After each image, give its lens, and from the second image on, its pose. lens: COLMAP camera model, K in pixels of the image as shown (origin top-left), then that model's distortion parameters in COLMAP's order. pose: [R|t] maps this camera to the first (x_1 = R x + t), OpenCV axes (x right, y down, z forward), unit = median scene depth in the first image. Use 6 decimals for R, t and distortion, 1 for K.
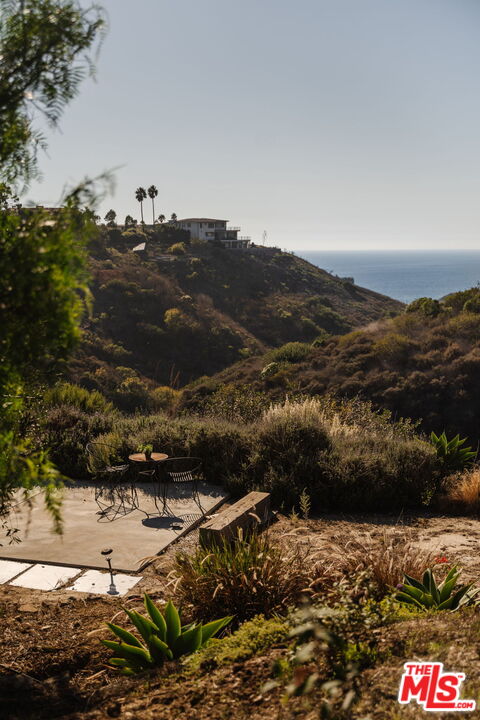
lens RADIAL K [[1013.2, 0, 240.0], [0, 1013.2, 360.0], [0, 0, 1]] dist [0.000158, -0.036836]
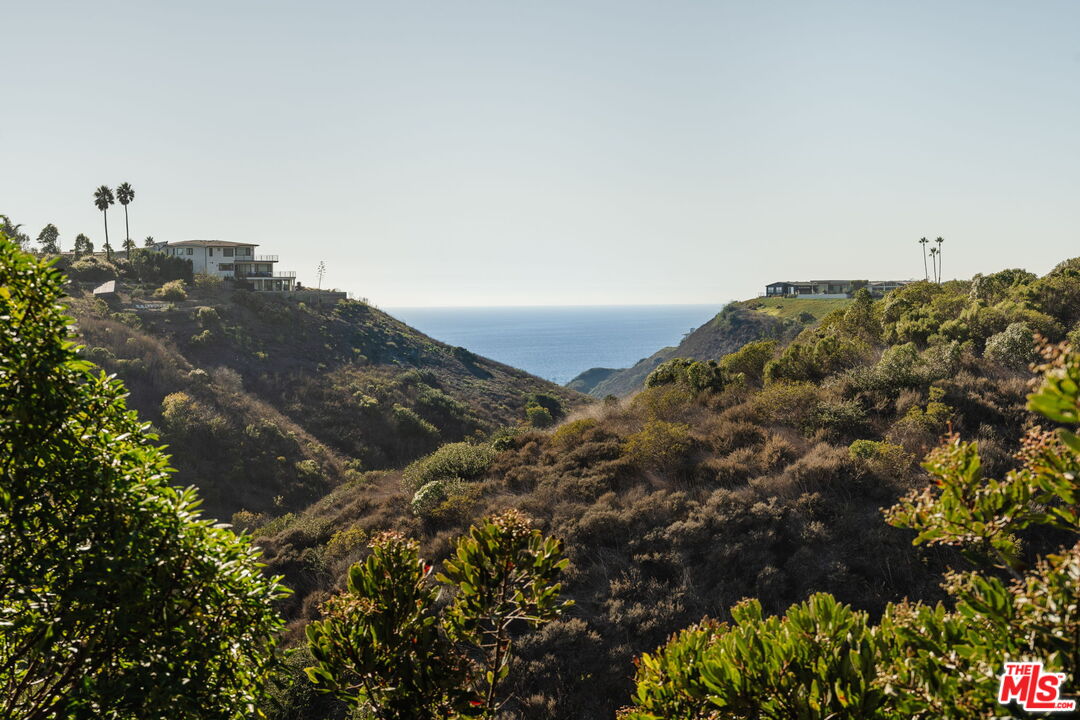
lens RADIAL K [[1519.8, 0, 540.0], [0, 1519.8, 360.0], [0, 0, 1]] dist [0.000158, -0.036836]
pose [[0.976175, -0.009699, 0.216767, -0.048607], [0.026821, 0.996733, -0.076186, 0.000832], [-0.215320, 0.080185, 0.973246, 0.125611]]
